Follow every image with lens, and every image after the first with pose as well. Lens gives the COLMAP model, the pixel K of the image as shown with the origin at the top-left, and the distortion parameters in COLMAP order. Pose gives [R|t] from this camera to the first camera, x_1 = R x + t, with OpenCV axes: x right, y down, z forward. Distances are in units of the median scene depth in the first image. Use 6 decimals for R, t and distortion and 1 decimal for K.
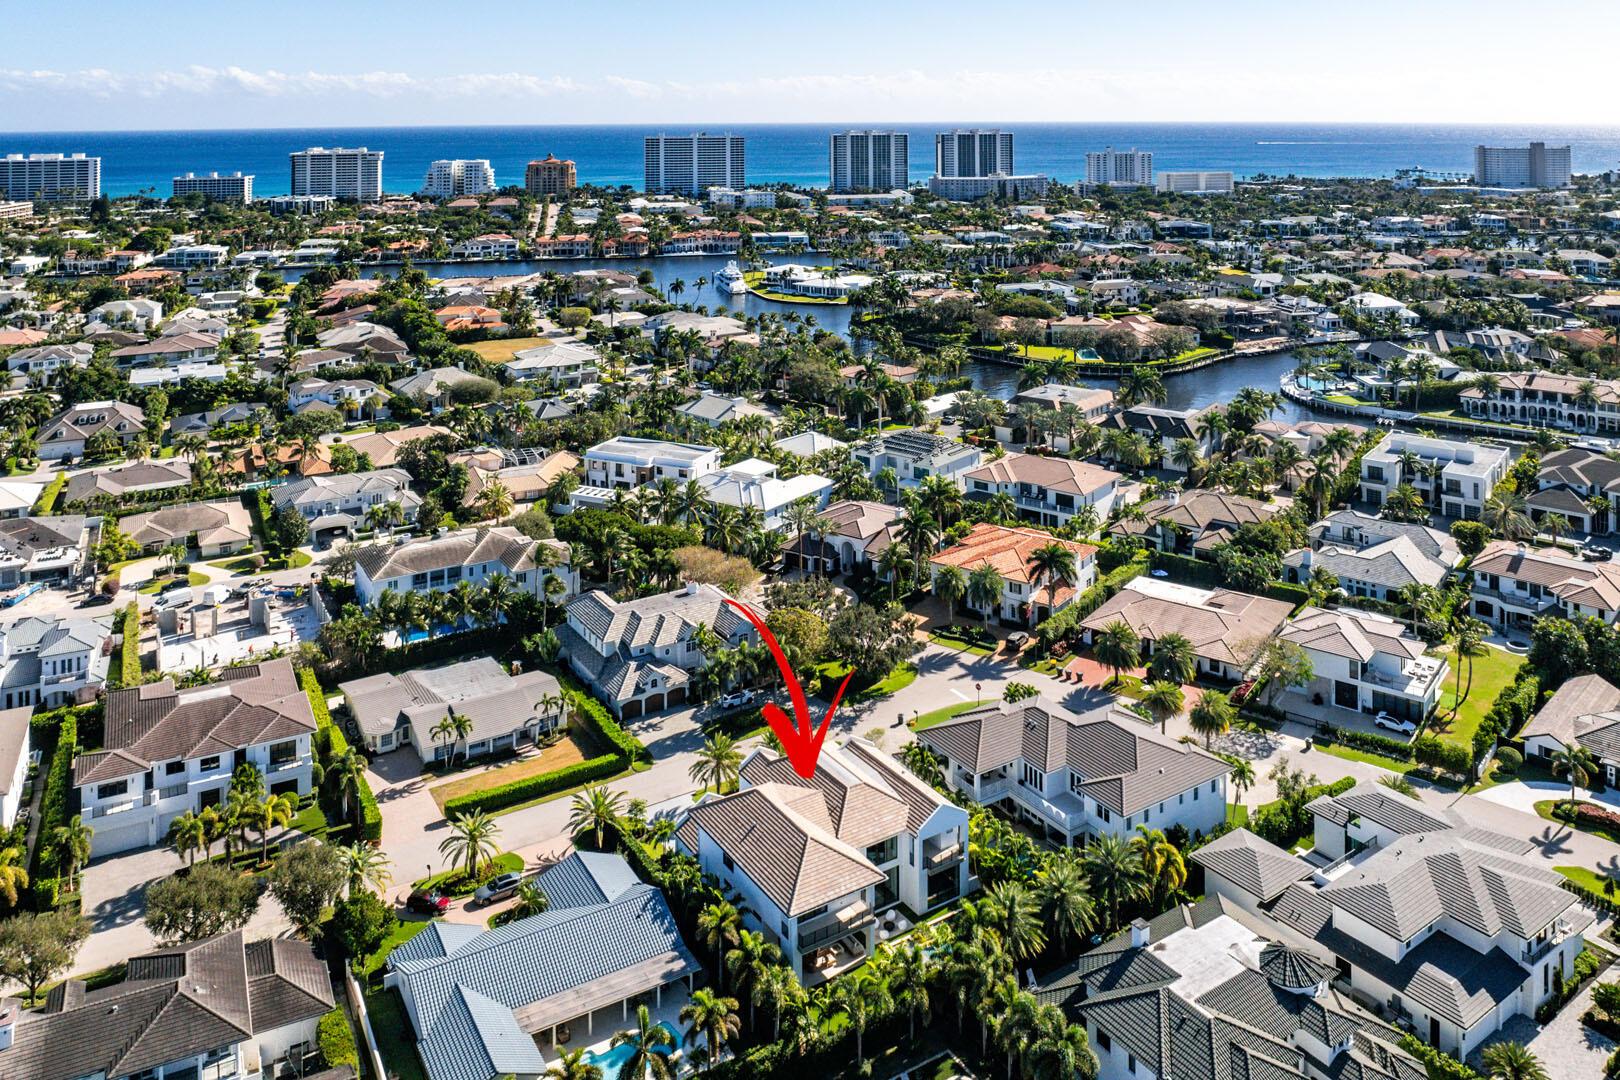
lens RADIAL K [[1149.1, 0, 809.4], [0, 1149.1, 506.3], [0, 0, 1]] dist [-0.034725, -0.000012]
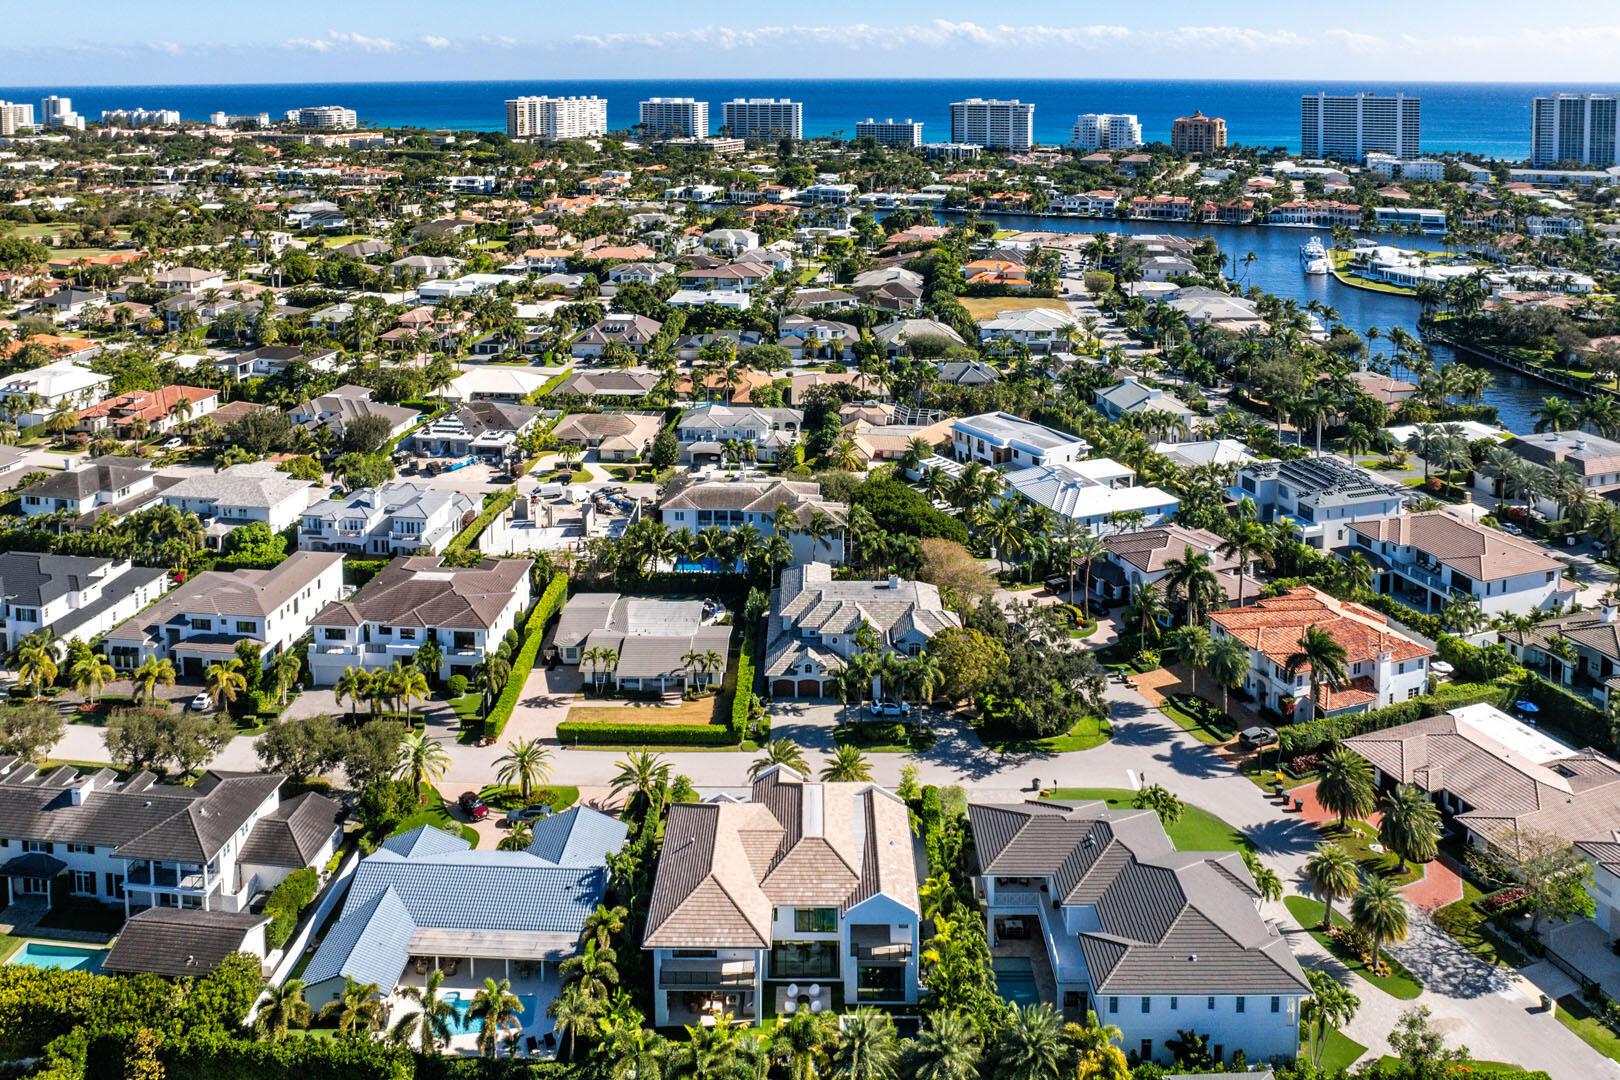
lens RADIAL K [[1129.4, 0, 815.4], [0, 1129.4, 495.0], [0, 0, 1]] dist [-0.030468, -0.010999]
pose [[0.838658, 0.190359, -0.510311, 0.118774], [-0.173080, 0.981515, 0.081686, -0.025054], [0.516427, 0.019818, 0.856102, 0.064450]]
